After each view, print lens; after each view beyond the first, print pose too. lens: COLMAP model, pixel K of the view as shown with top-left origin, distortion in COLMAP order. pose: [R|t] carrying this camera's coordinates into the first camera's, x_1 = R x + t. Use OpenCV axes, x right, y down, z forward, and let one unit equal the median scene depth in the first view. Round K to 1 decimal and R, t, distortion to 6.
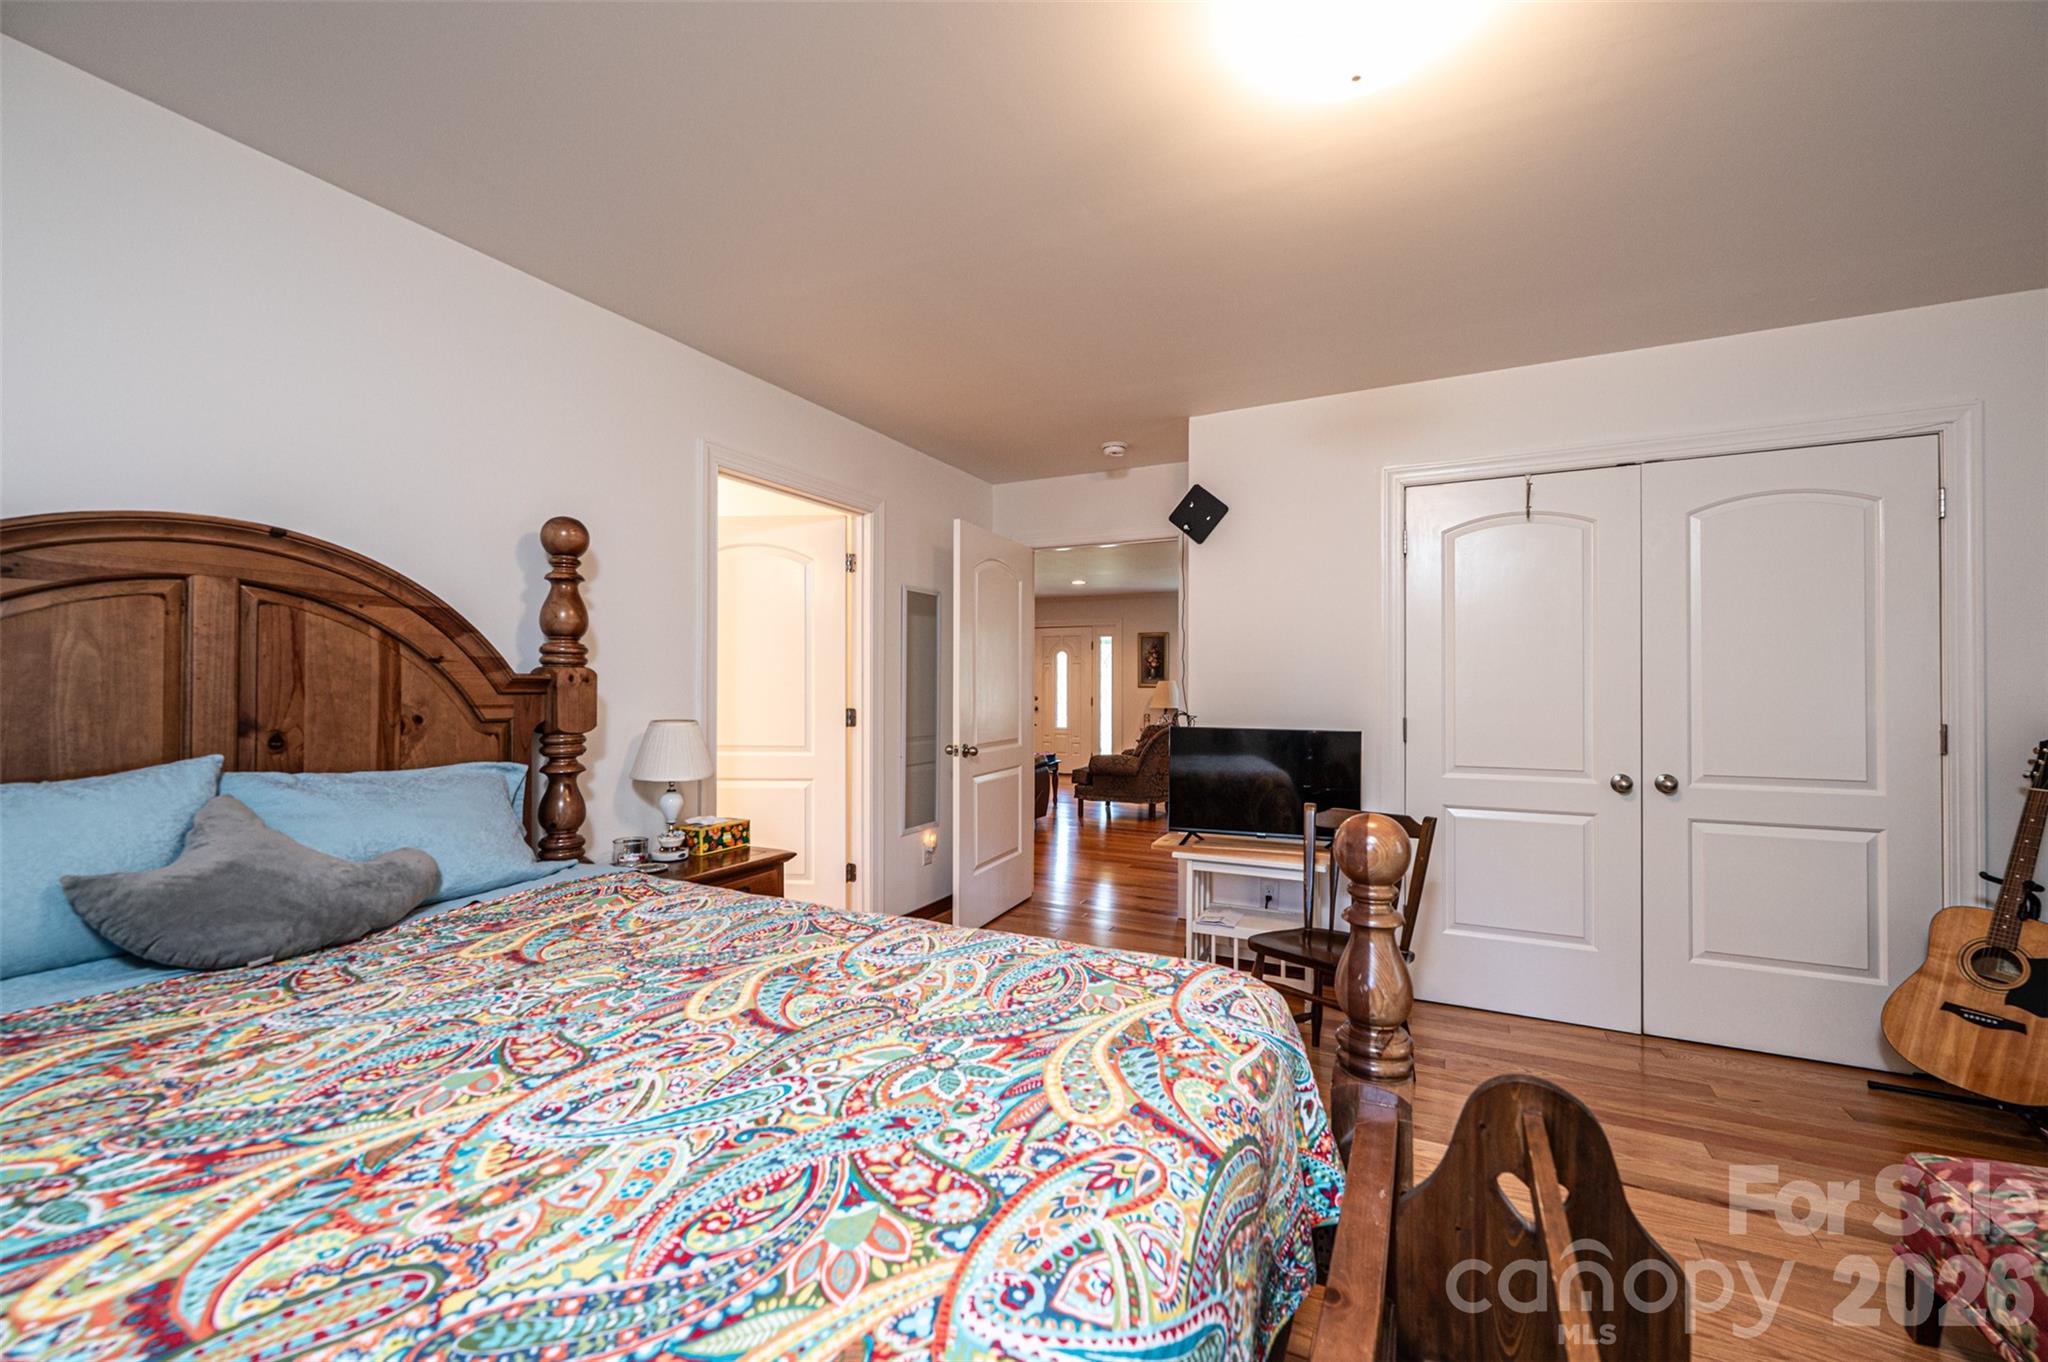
lens RADIAL K [[824.3, 0, 1029.0], [0, 824.3, 689.6], [0, 0, 1]] dist [-0.001807, 0.000542]
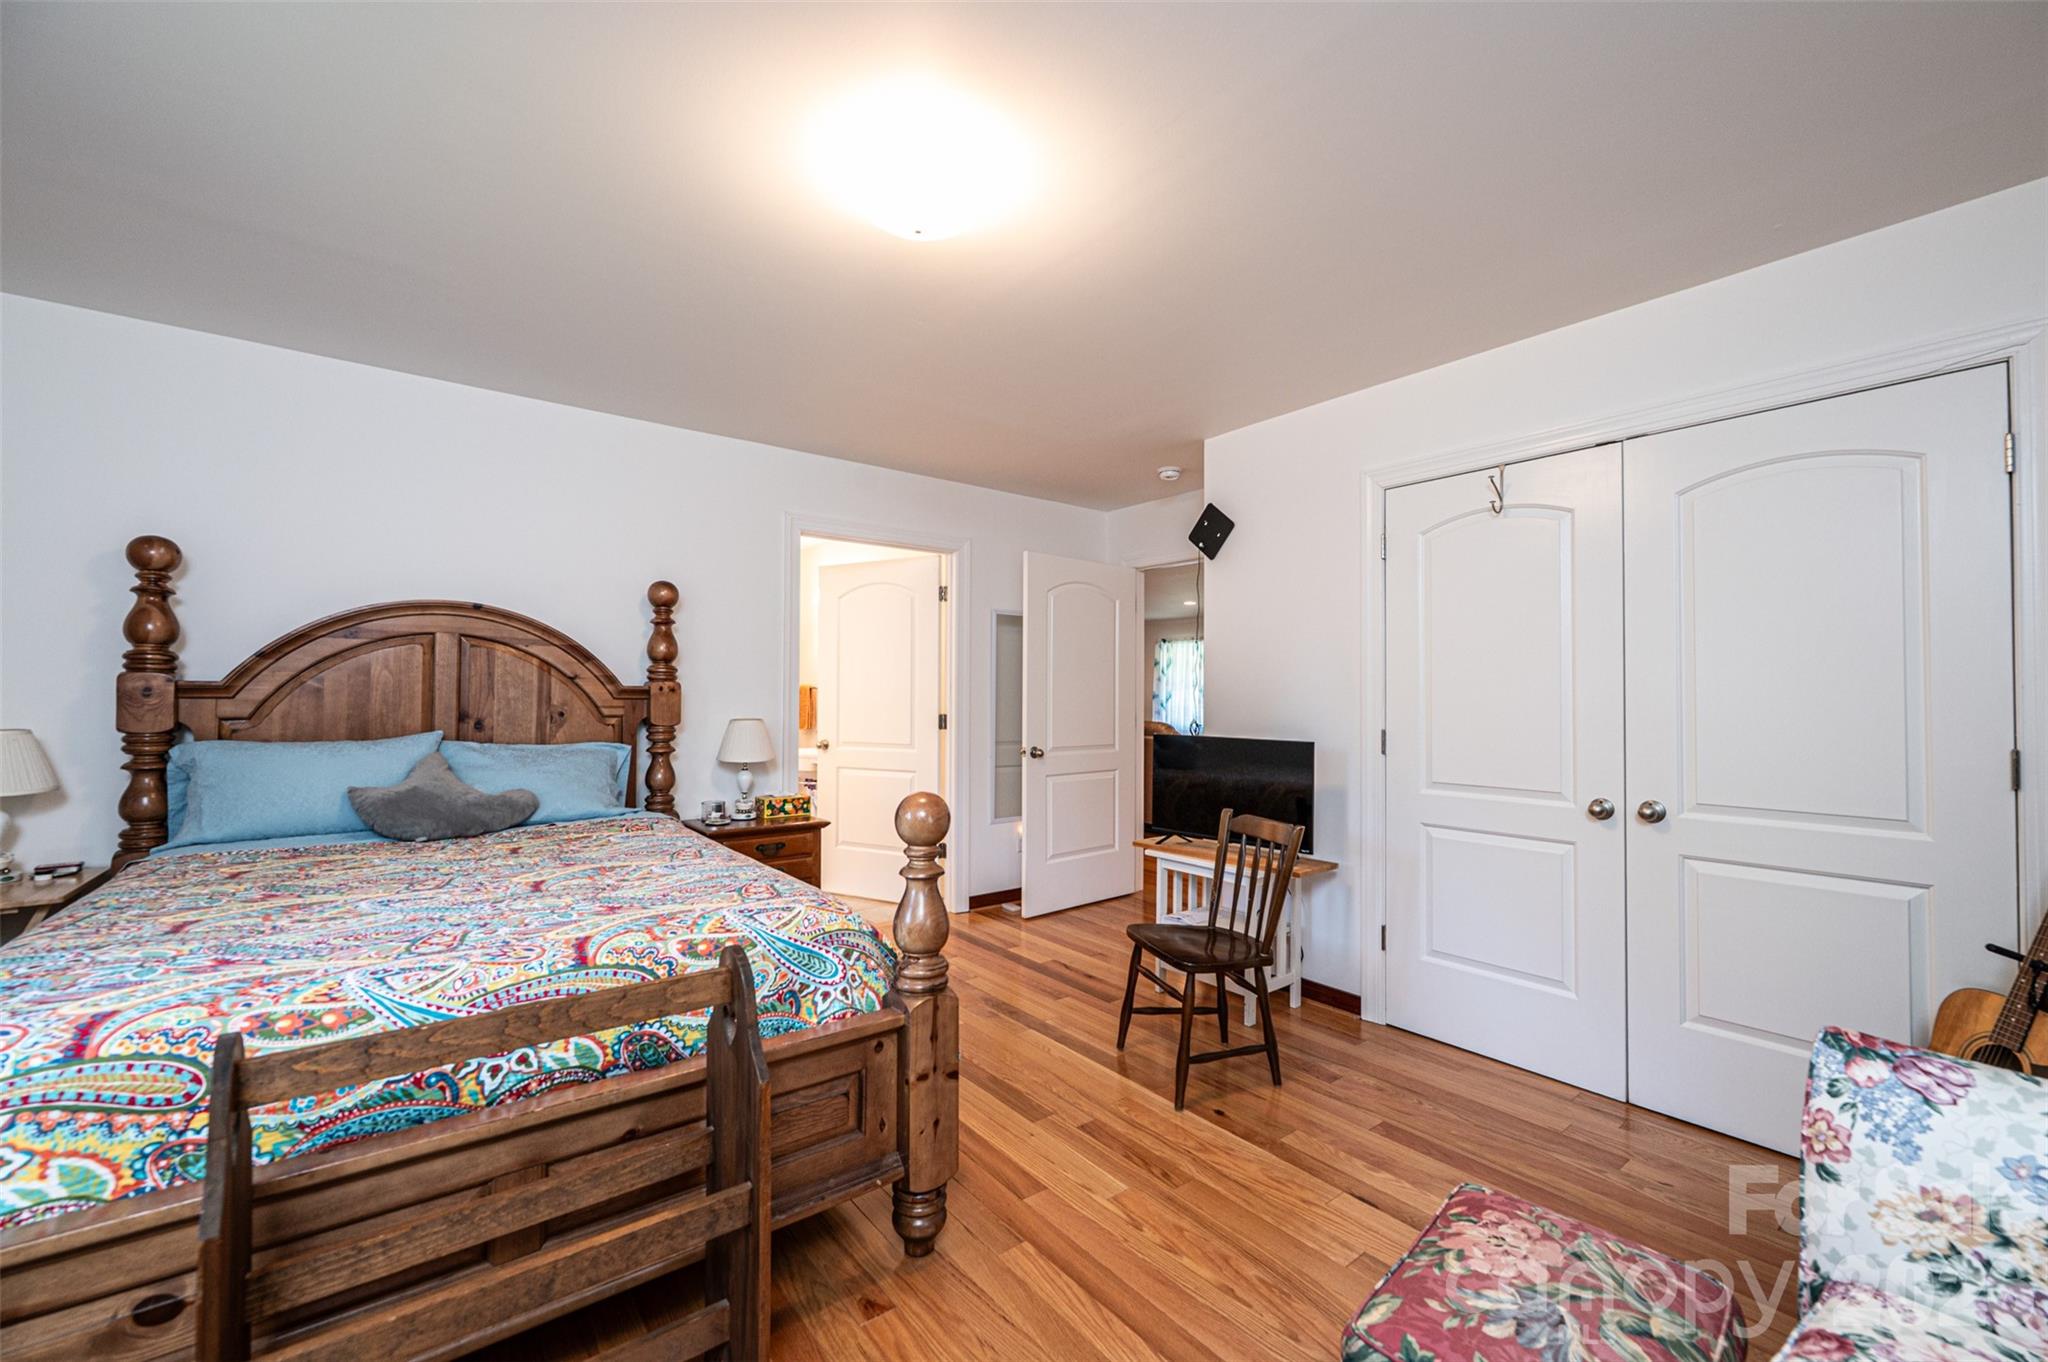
lens RADIAL K [[824.3, 0, 1019.8], [0, 824.3, 685.5], [0, 0, 1]] dist [-0.001807, 0.000542]
pose [[0.902471, -0.002660, -0.430742, 0.673450], [-0.005363, 0.999834, -0.017411, 0.002603], [0.430717, 0.018023, 0.902307, -0.067771]]
